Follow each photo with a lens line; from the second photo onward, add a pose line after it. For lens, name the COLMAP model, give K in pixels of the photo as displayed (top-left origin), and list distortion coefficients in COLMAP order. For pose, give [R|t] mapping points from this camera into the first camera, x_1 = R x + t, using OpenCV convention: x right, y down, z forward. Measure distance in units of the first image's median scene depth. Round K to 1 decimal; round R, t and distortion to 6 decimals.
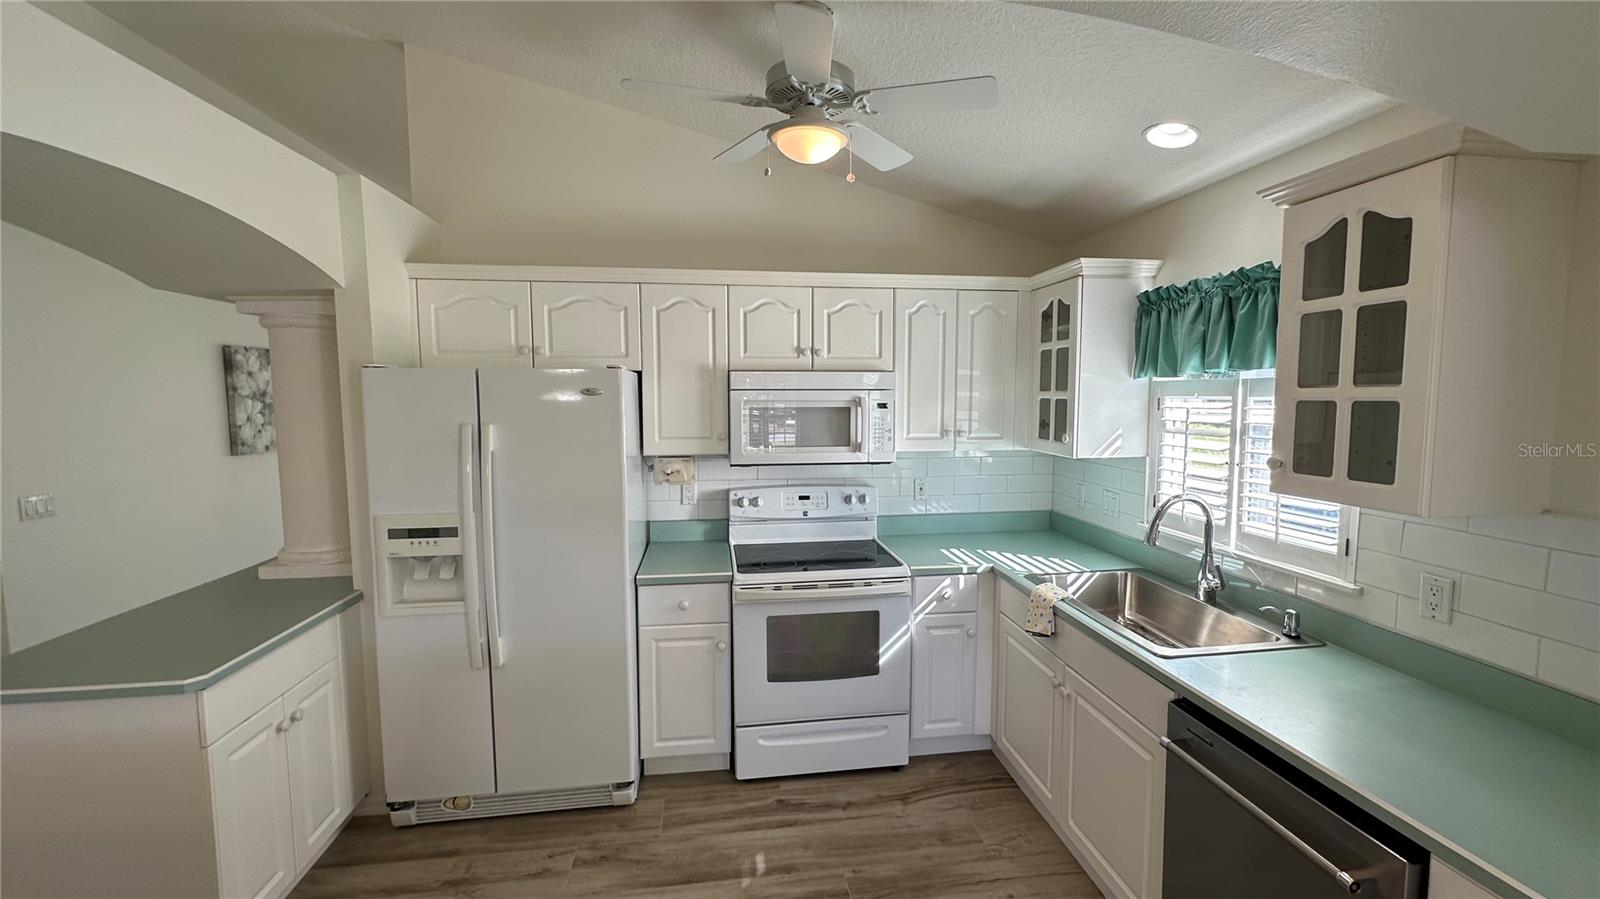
lens RADIAL K [[637.9, 0, 801.0], [0, 637.9, 447.9], [0, 0, 1]] dist [-0.004580, -0.000228]
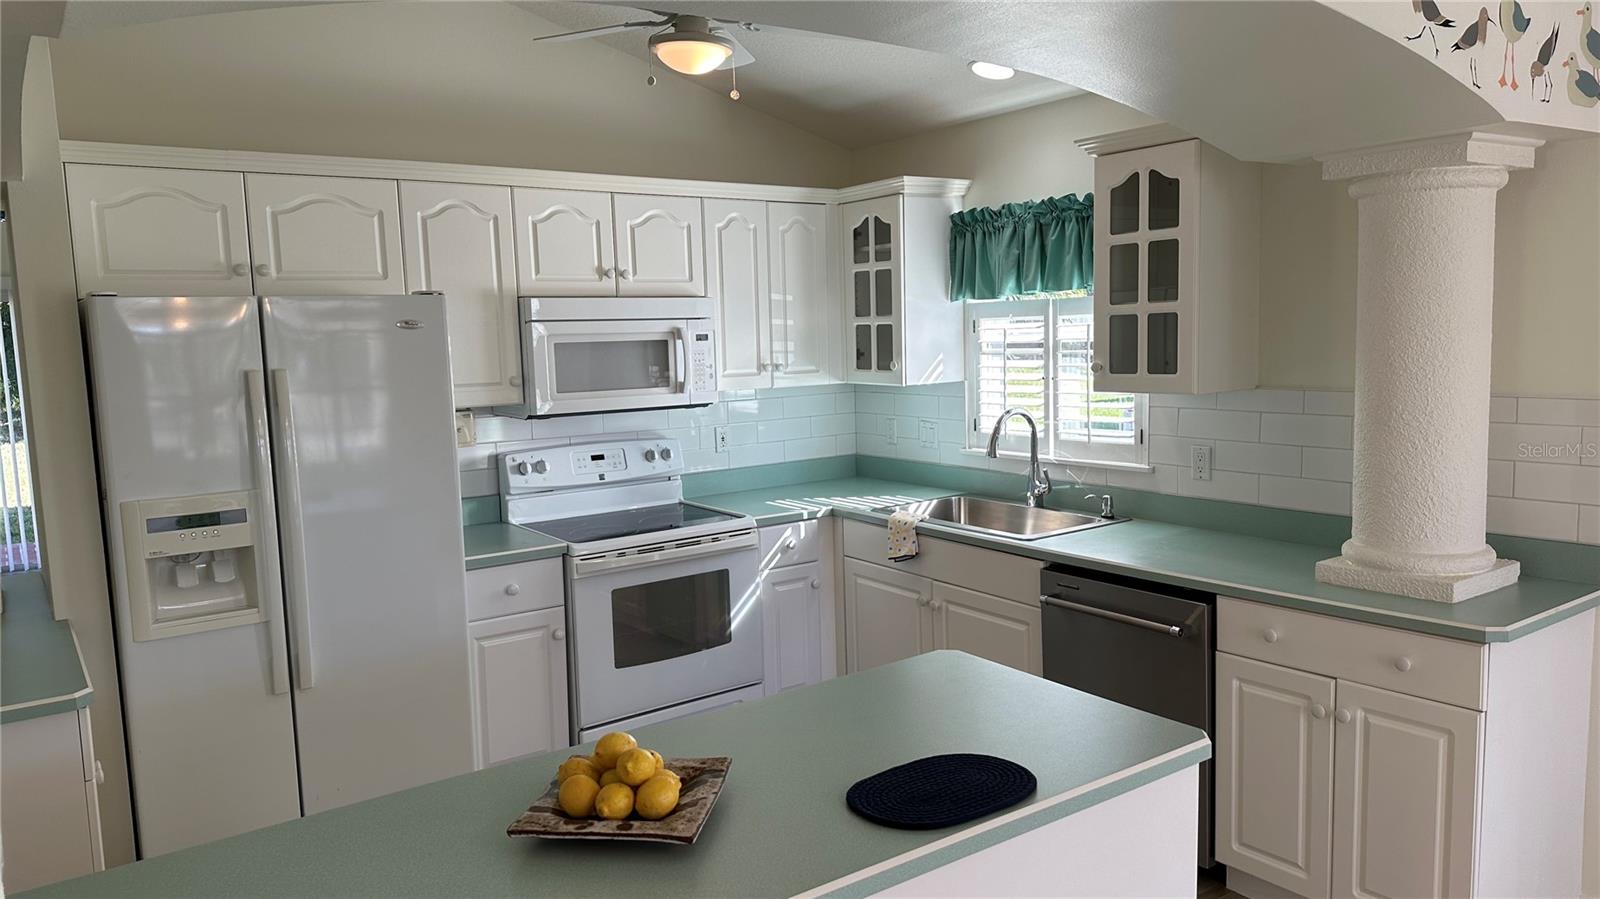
lens RADIAL K [[1120.6, 0, 800.2], [0, 1120.6, 461.0], [0, 0, 1]] dist [0.154450, -0.309812]
pose [[0.882405, -0.078243, 0.463940, -0.510289], [0.066117, 0.996912, 0.042375, 0.047845], [-0.465822, -0.006717, 0.884853, -0.431616]]
